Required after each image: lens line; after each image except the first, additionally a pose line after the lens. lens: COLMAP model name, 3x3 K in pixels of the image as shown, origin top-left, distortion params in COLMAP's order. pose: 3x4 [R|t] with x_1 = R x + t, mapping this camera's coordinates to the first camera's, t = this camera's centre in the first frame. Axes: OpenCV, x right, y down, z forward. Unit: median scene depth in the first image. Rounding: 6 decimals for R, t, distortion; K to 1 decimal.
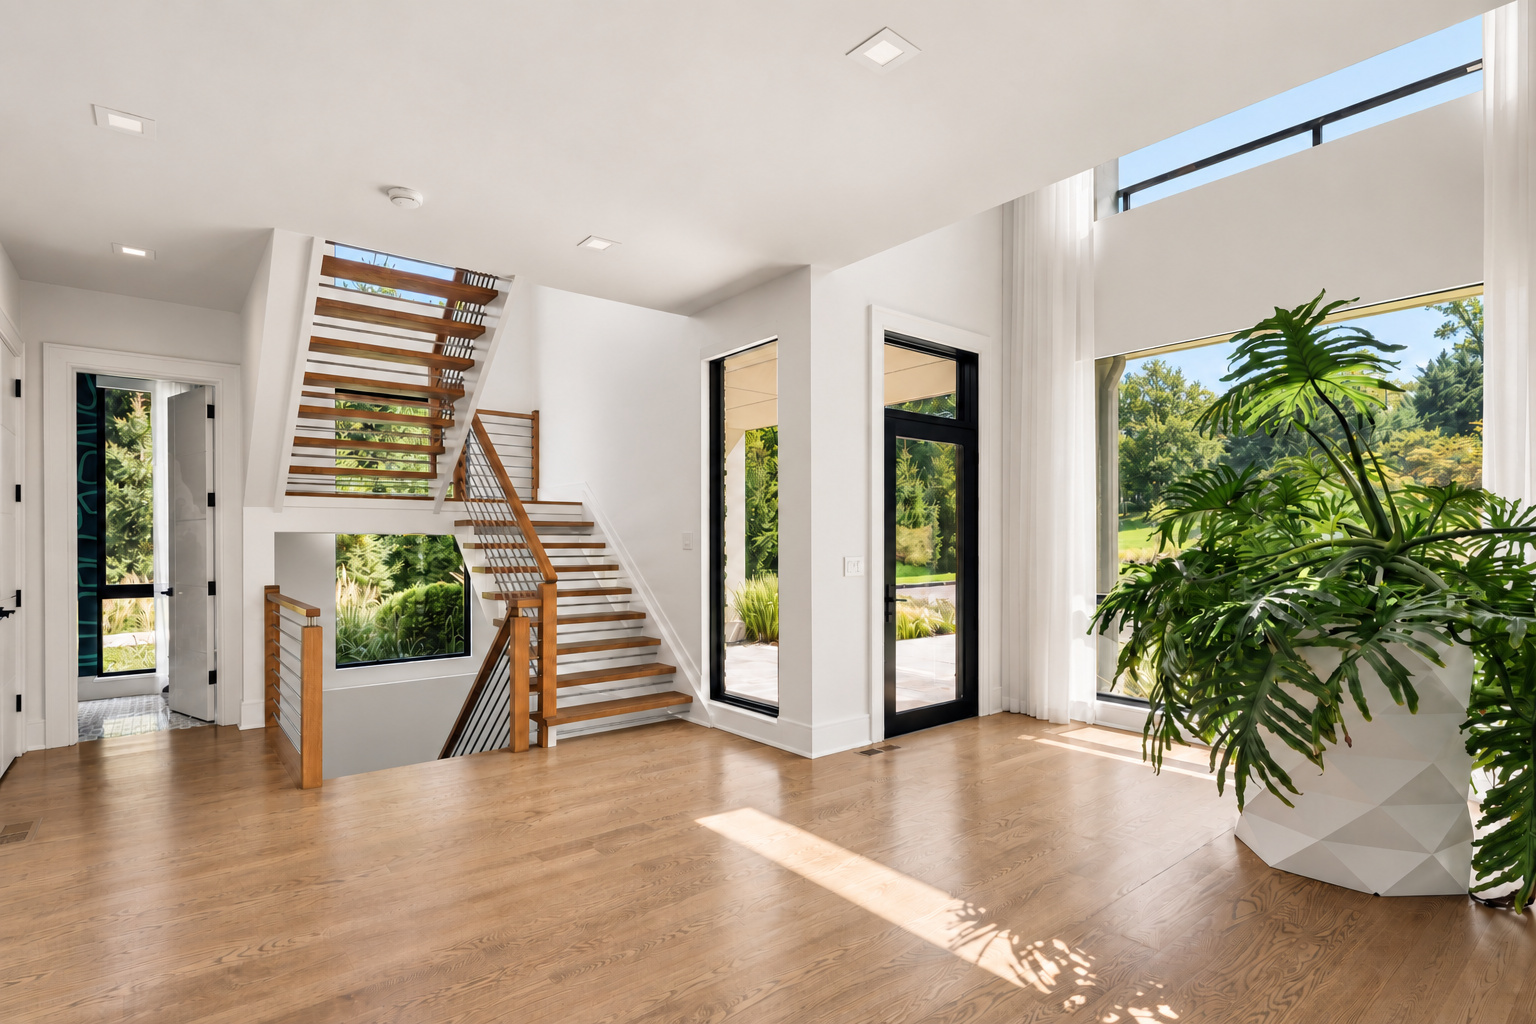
lens RADIAL K [[758.0, 0, 775.9], [0, 758.0, 549.7], [0, 0, 1]] dist [-0.001015, 0.000039]
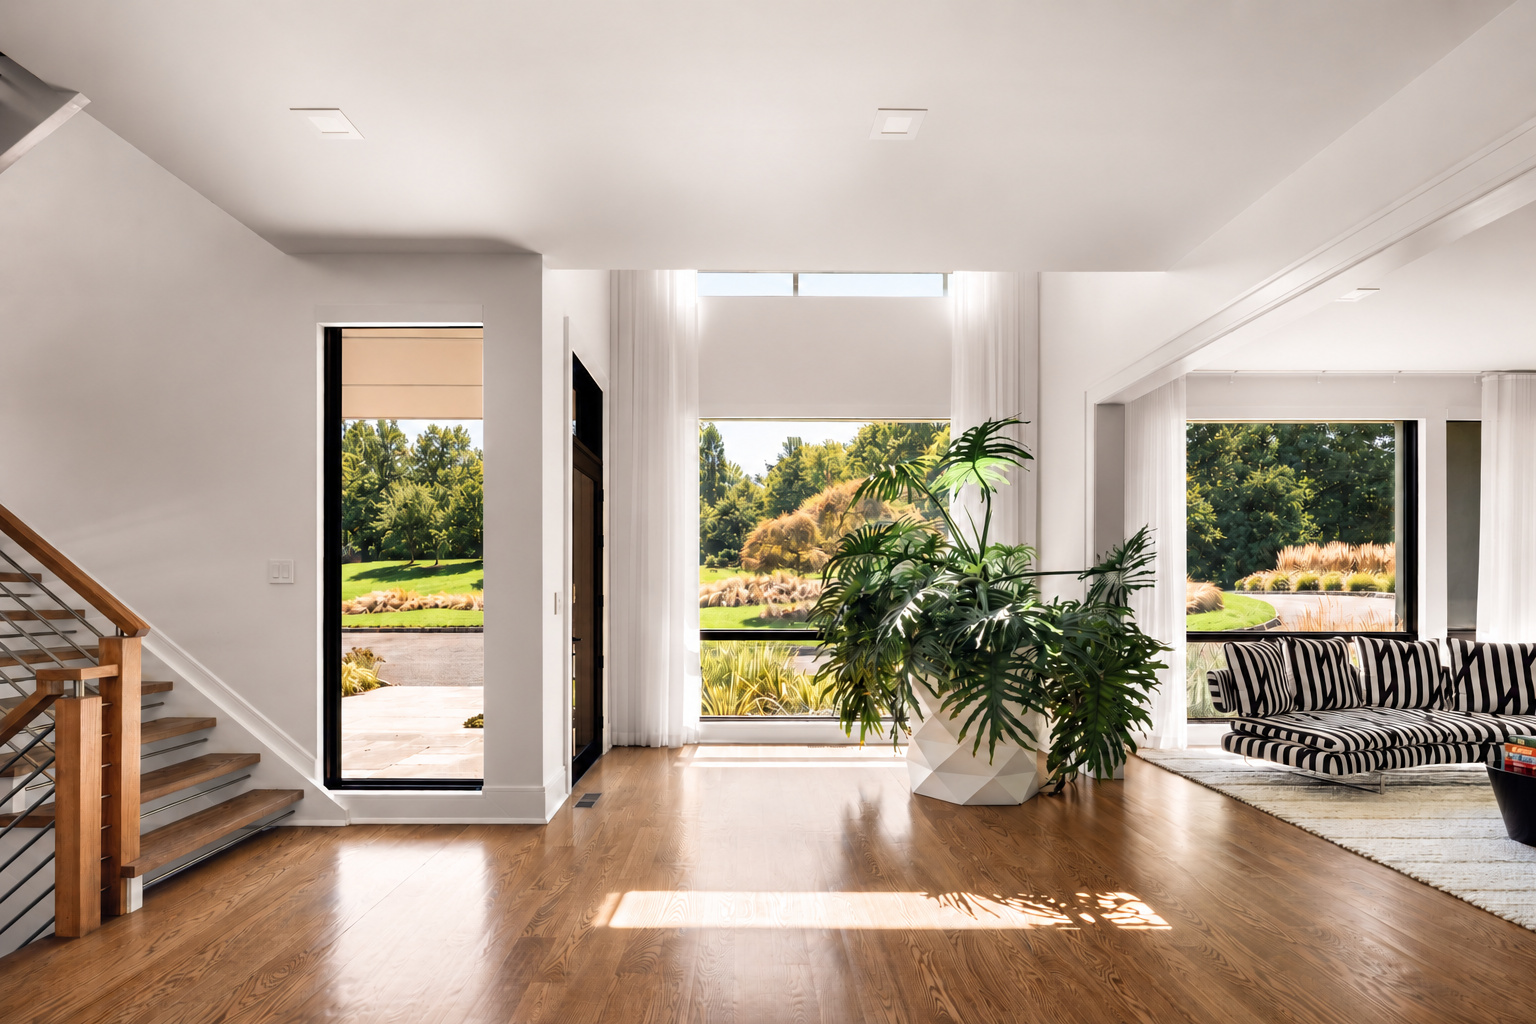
lens RADIAL K [[745.8, 0, 770.7], [0, 745.8, 593.3], [0, 0, 1]] dist [-0.001179, -0.000041]
pose [[0.631491, 0.002931, 0.775378, -0.378425], [0.000265, 0.999992, -0.003996, 0.012774], [-0.775383, 0.002729, 0.631485, 0.216390]]
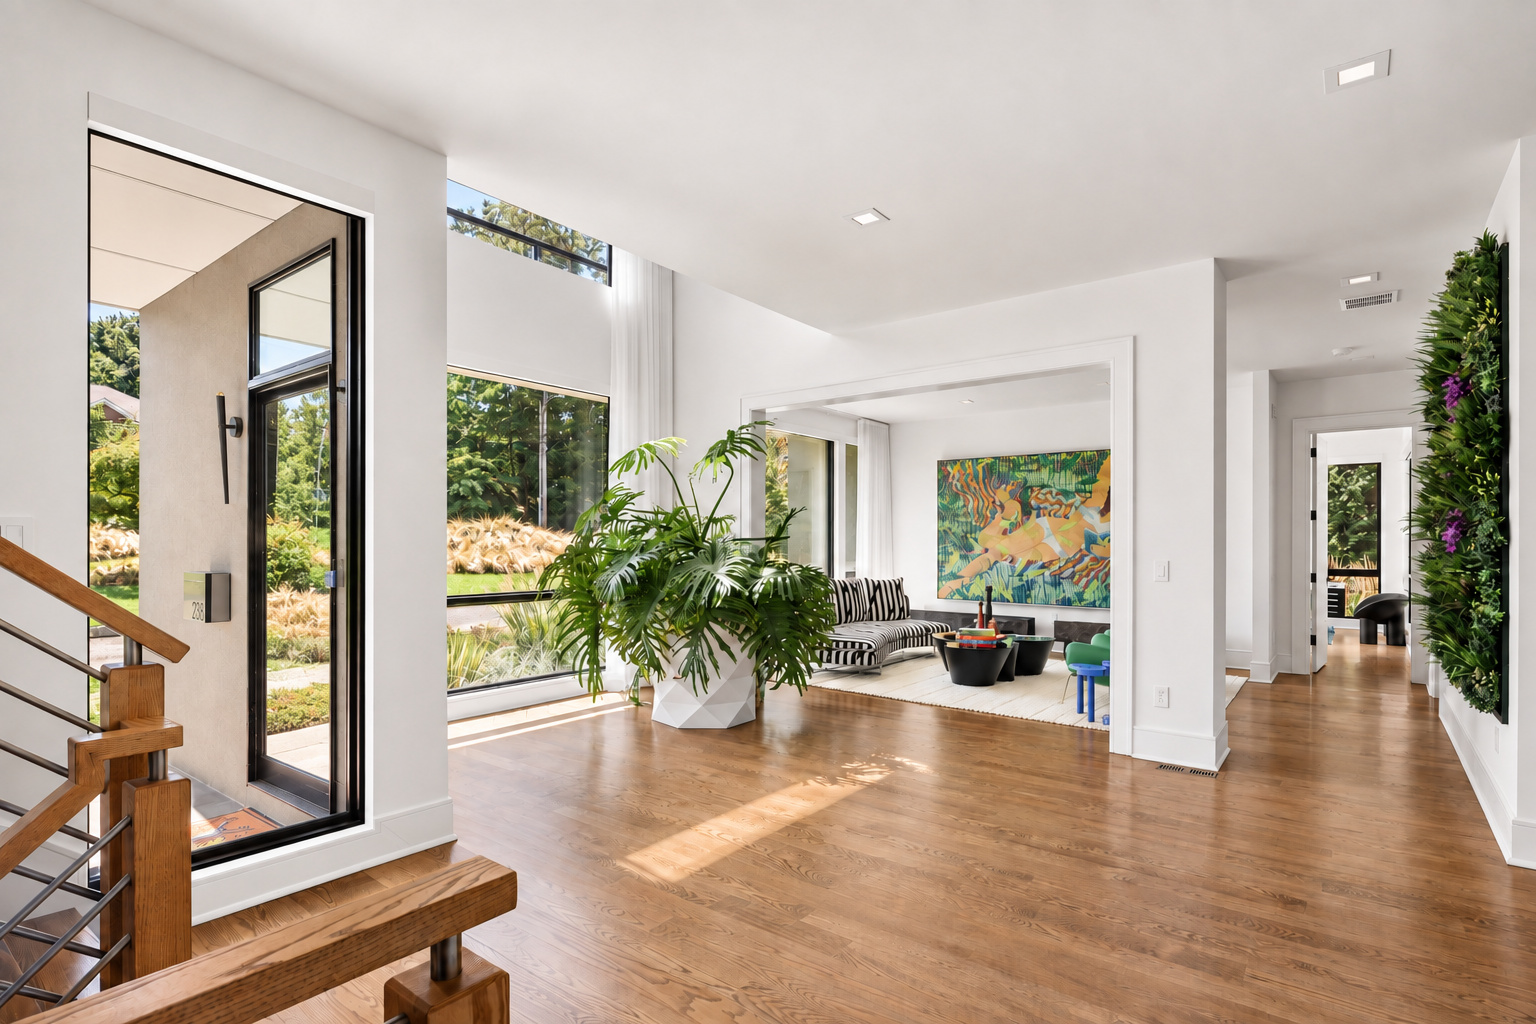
lens RADIAL K [[758.0, 0, 775.9], [0, 758.0, 549.7], [0, 0, 1]] dist [-0.001015, 0.000039]
pose [[-0.235457, -0.005064, 0.971872, -0.602911], [0.000297, 0.999986, 0.005282, -0.001723], [-0.971885, 0.001532, -0.235452, 0.718797]]
